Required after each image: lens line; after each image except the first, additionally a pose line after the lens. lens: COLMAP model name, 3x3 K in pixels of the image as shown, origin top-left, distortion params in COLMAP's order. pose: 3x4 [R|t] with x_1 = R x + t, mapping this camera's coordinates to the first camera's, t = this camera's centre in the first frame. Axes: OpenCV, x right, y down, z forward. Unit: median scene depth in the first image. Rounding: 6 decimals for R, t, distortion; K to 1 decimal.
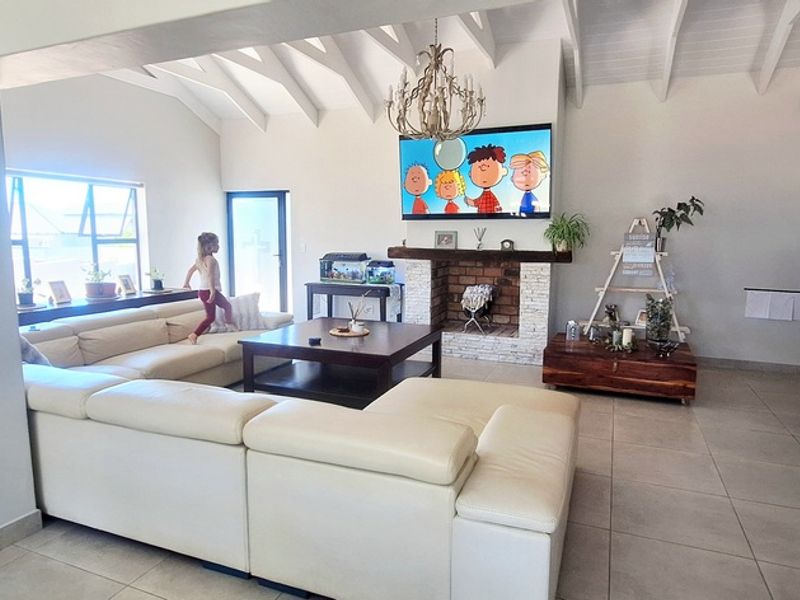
lens RADIAL K [[525.0, 0, 407.6], [0, 525.0, 301.4], [0, 0, 1]] dist [-0.008122, 0.005368]
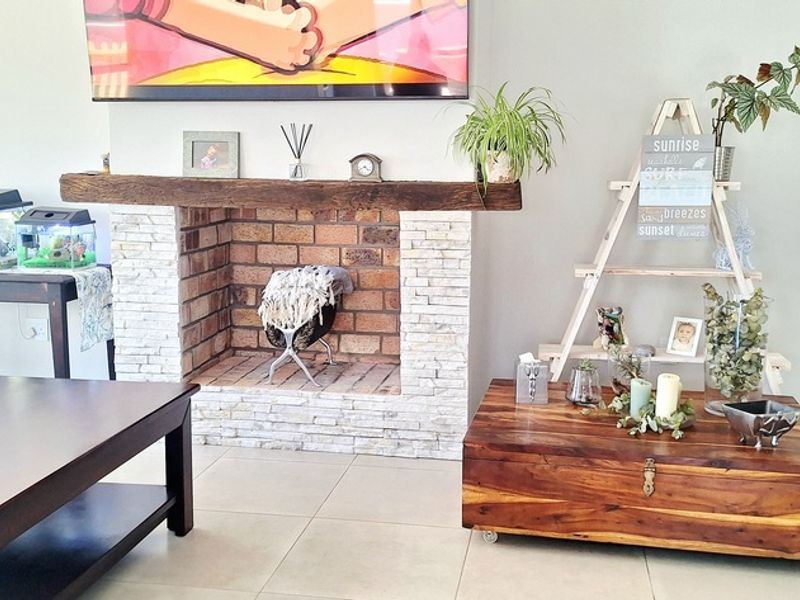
lens RADIAL K [[898.2, 0, 414.6], [0, 898.2, 287.1], [0, 0, 1]] dist [0.157066, -0.305826]
pose [[0.975916, -0.028690, 0.216250, 0.074394], [0.026860, 0.999574, 0.011395, -0.022447], [-0.216485, -0.005312, 0.976272, 0.317846]]
